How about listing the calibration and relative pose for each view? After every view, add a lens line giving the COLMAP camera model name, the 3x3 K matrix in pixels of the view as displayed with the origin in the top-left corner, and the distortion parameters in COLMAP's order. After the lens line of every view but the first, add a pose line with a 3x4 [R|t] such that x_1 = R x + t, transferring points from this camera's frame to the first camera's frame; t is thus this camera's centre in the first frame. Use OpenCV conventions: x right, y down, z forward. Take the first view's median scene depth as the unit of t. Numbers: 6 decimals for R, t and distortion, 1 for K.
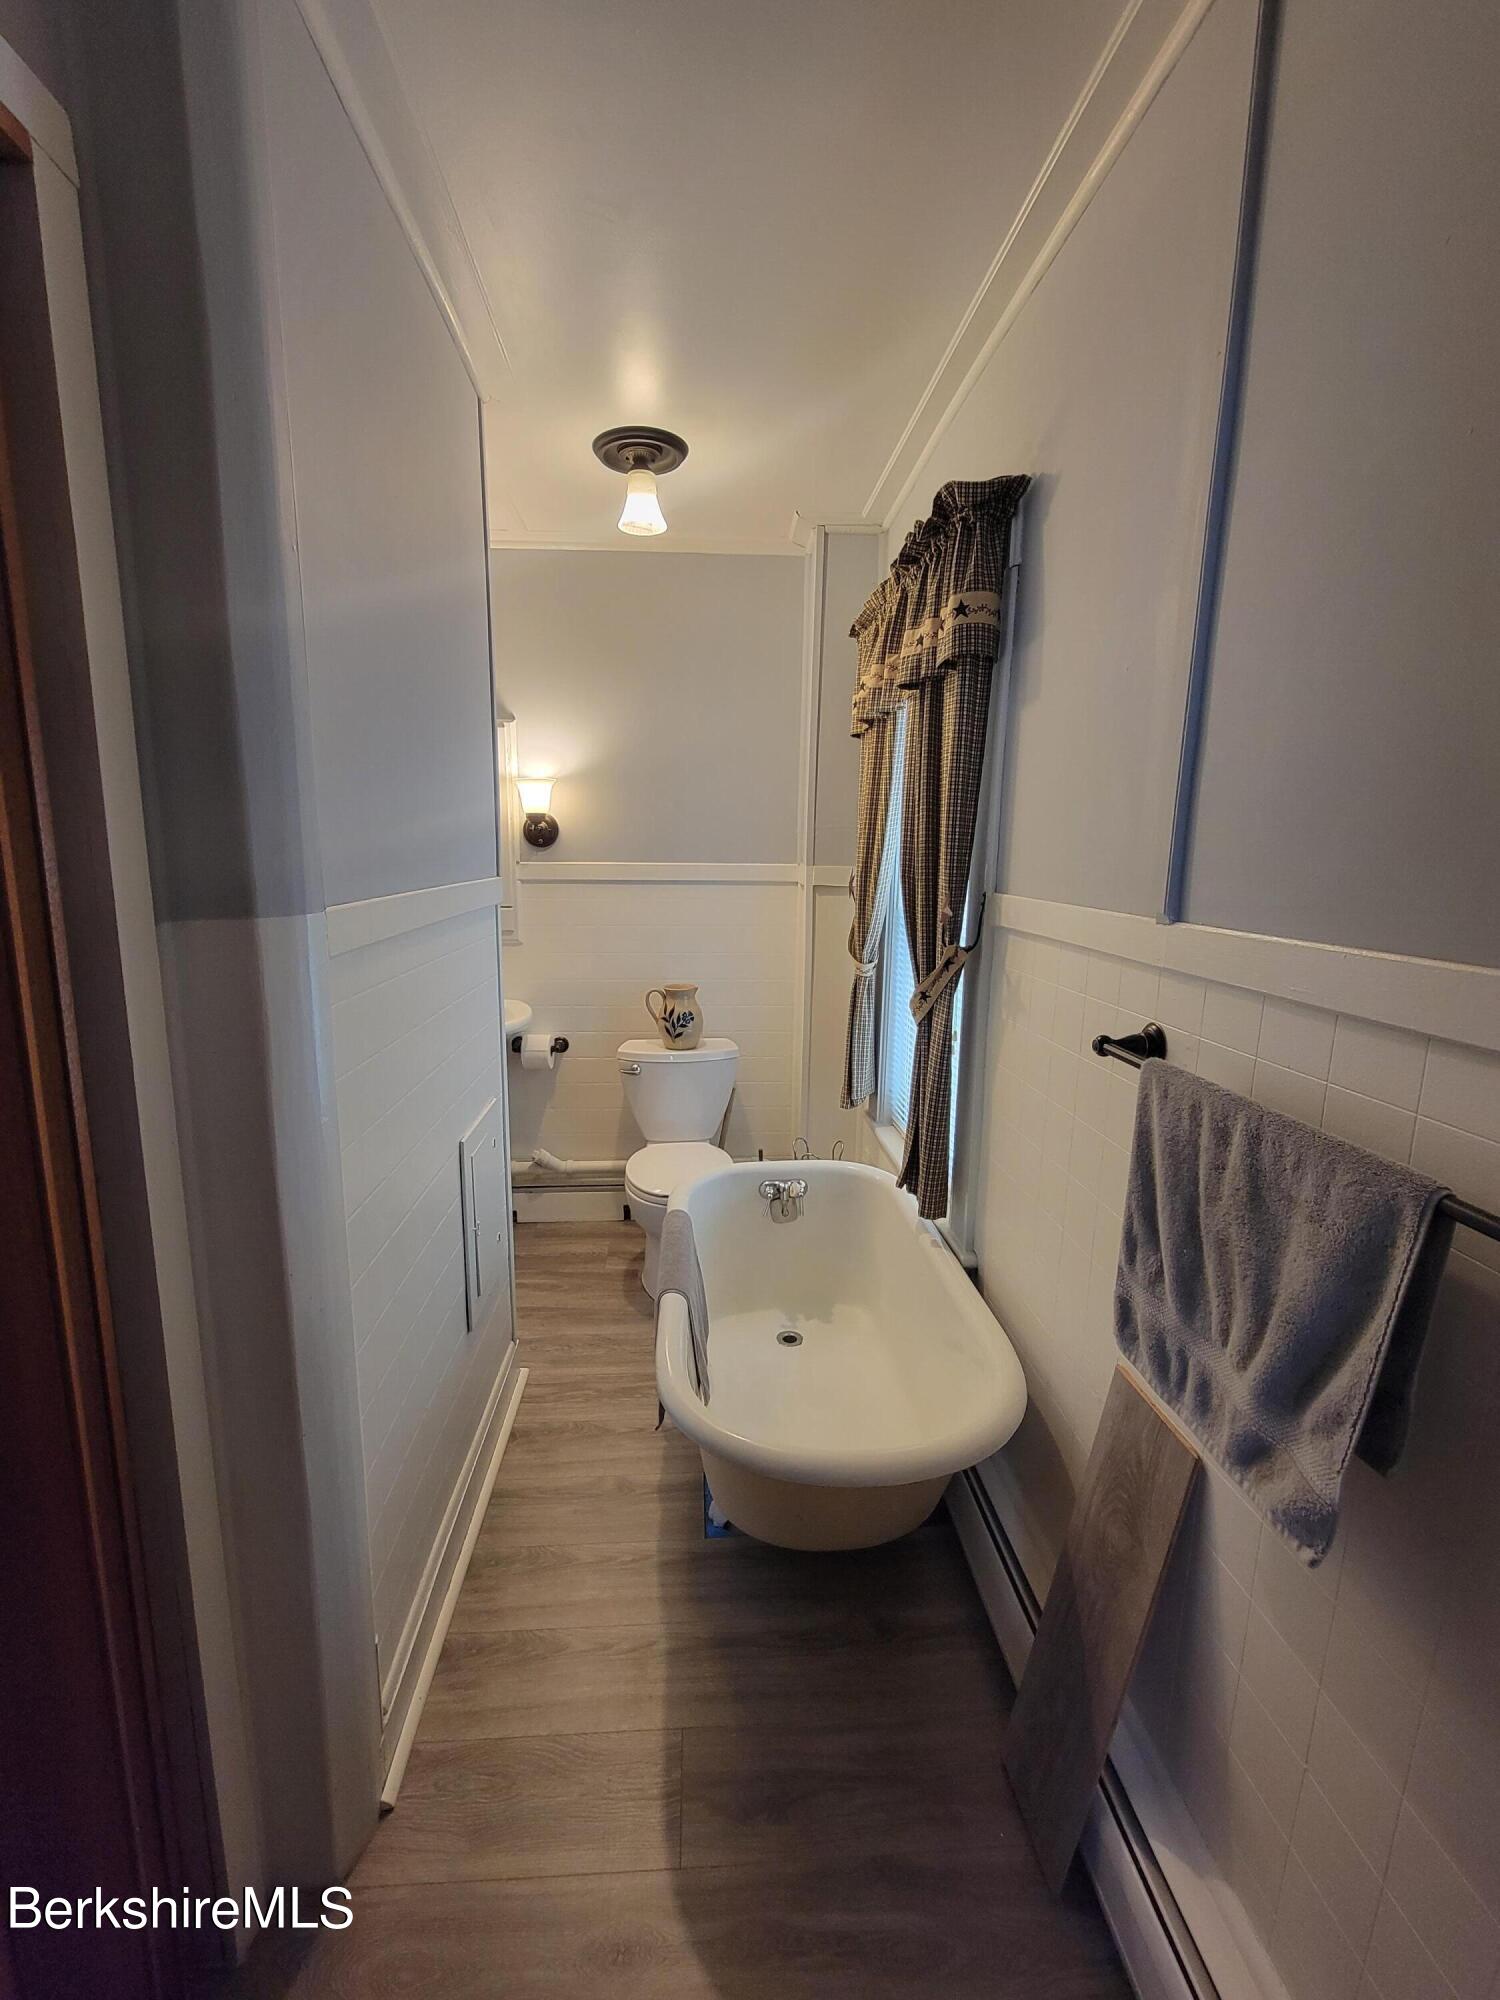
lens RADIAL K [[813.7, 0, 741.1], [0, 813.7, 996.9], [0, 0, 1]] dist [0.000508, -0.001750]
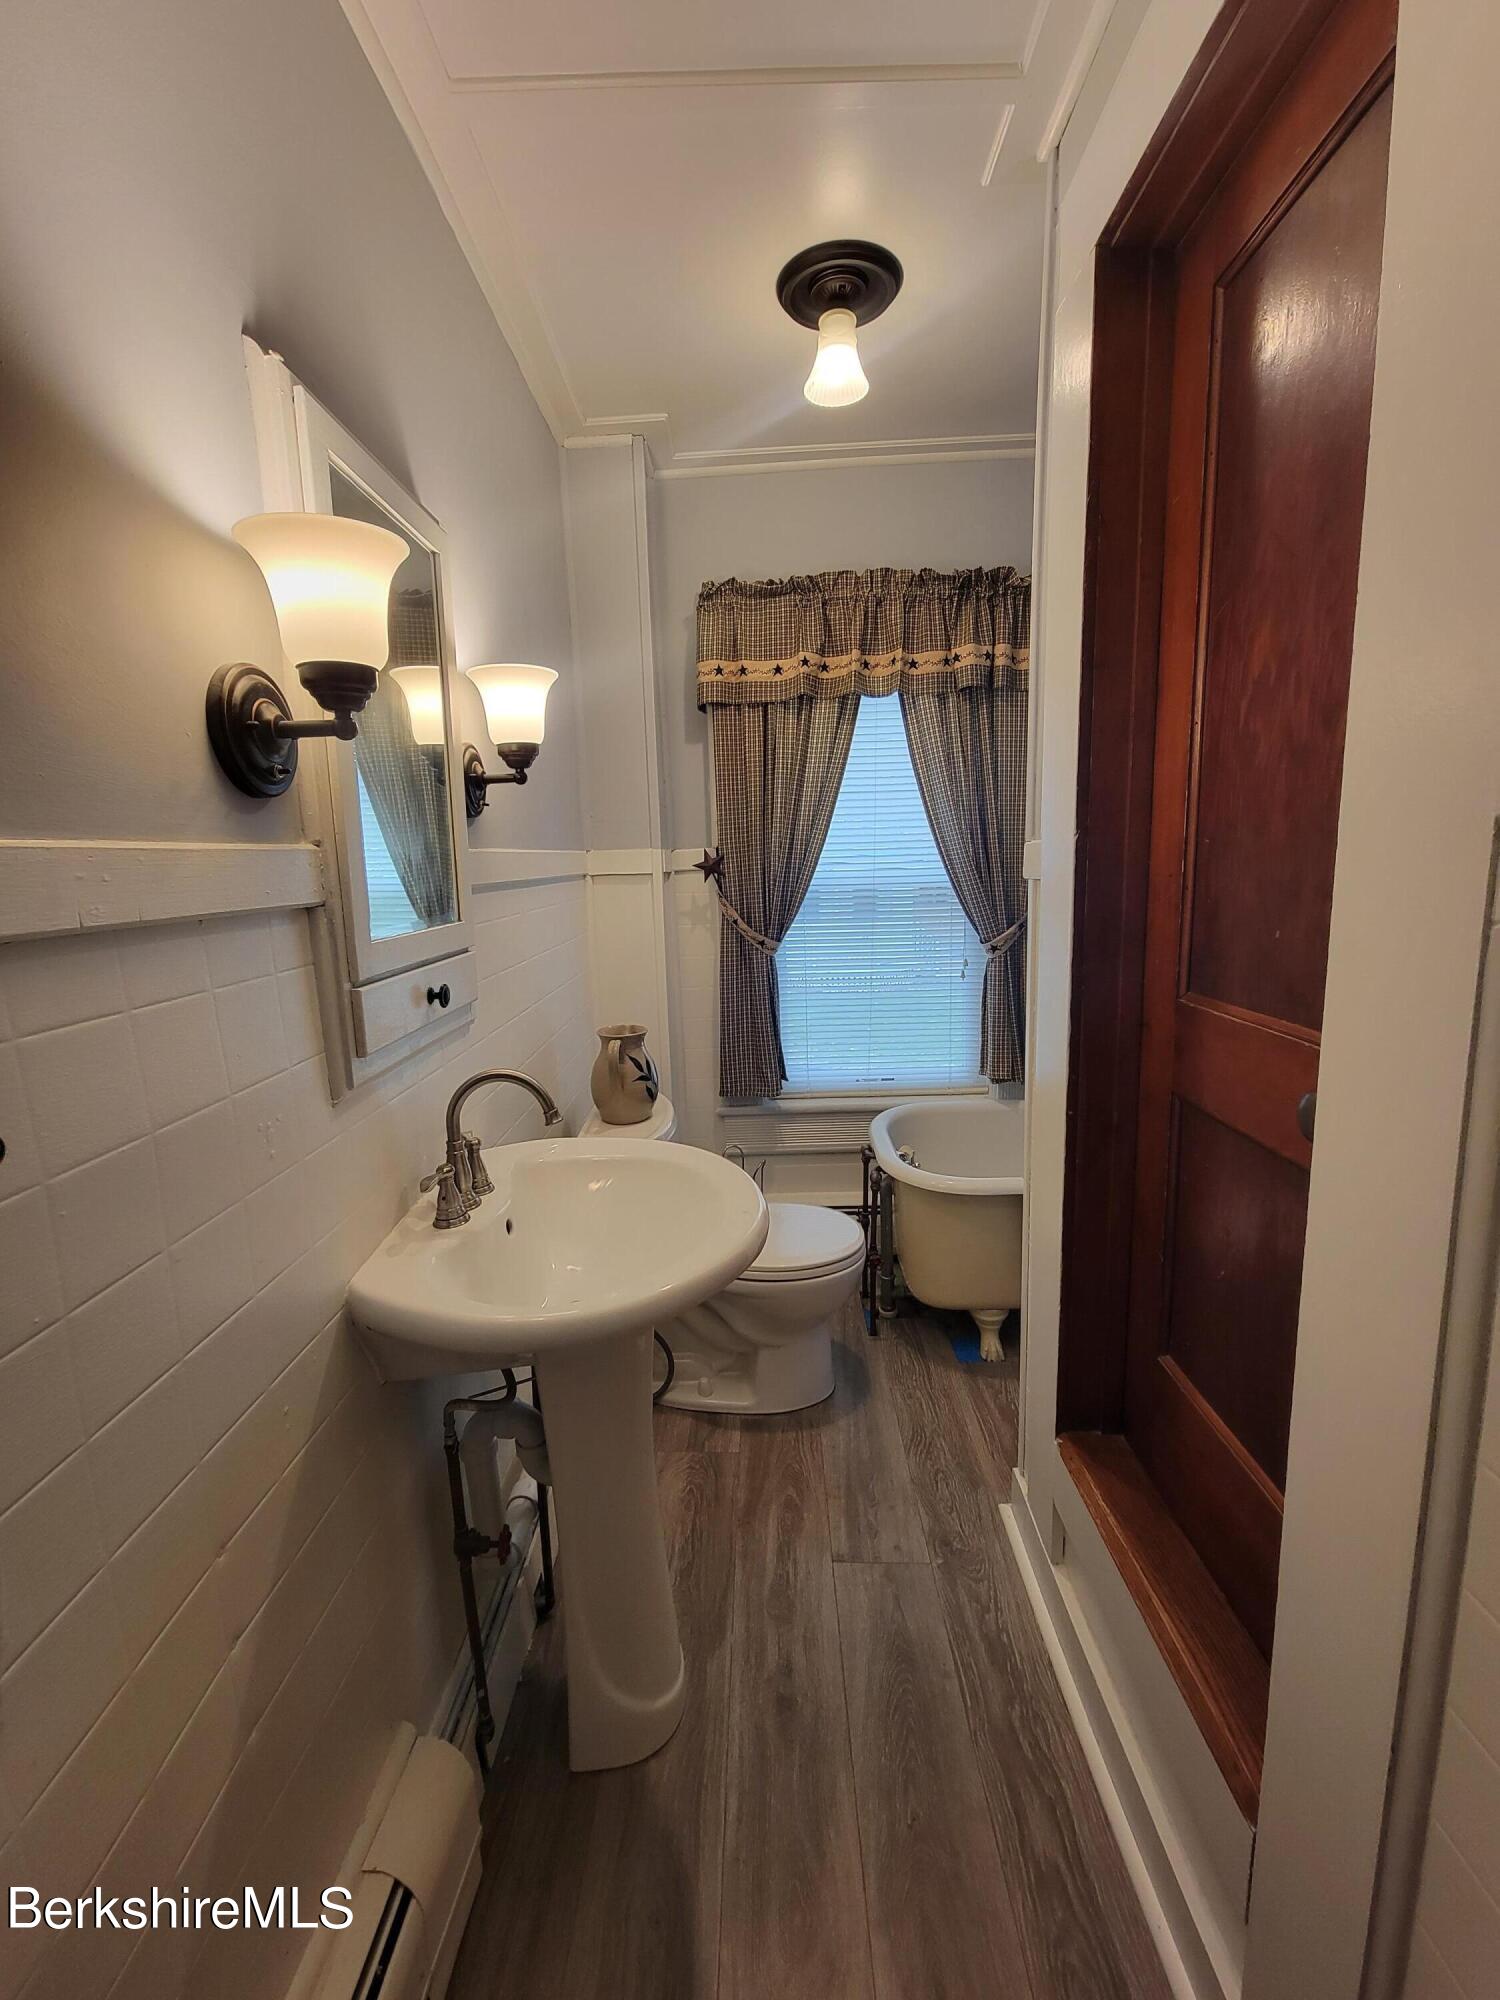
lens RADIAL K [[813.7, 0, 743.6], [0, 813.7, 989.1], [0, 0, 1]] dist [0.000508, -0.001750]
pose [[0.085600, -0.173334, 0.981136, -0.766005], [0.207173, 0.966323, 0.152642, -0.135823], [-0.974552, 0.190198, 0.118628, 0.858628]]
